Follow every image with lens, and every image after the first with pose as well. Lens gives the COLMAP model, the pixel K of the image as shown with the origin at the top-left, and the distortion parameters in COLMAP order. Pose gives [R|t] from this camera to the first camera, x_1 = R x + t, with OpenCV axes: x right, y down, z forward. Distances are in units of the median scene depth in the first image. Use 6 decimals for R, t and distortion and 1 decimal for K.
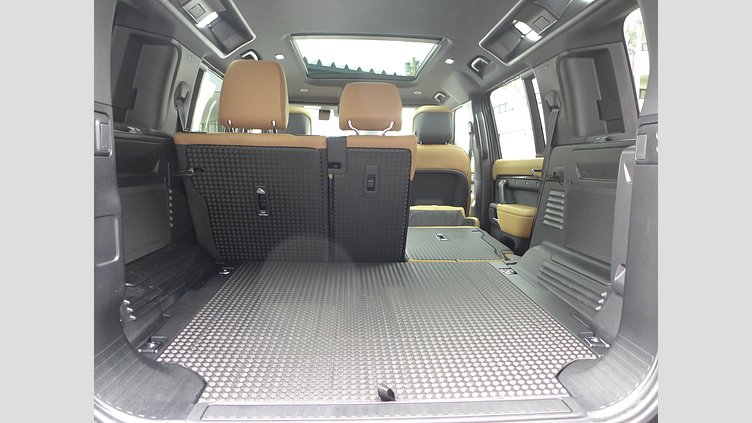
lens RADIAL K [[514.0, 0, 376.0], [0, 514.0, 211.5], [0, 0, 1]] dist [-0.000169, 0.000526]
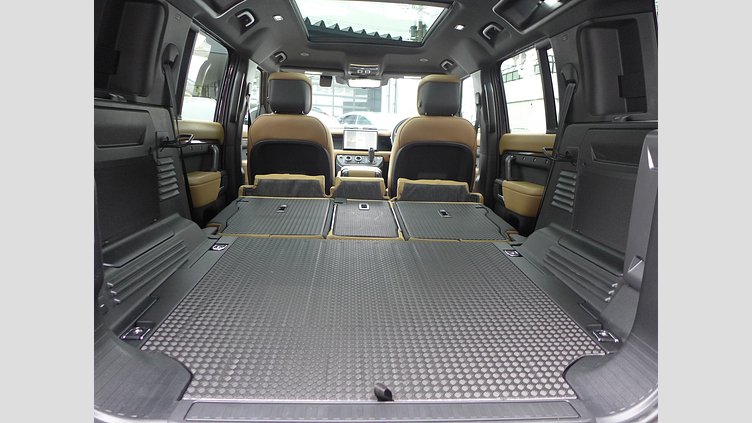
lens RADIAL K [[488.7, 0, 376.0], [0, 488.7, 211.5], [0, 0, 1]] dist [-0.002399, -0.000503]
pose [[0.999698, 0.024569, -0.000291, -0.000868], [-0.024448, 0.995804, 0.088188, -0.040782], [0.002456, -0.088154, 0.996104, 0.103717]]
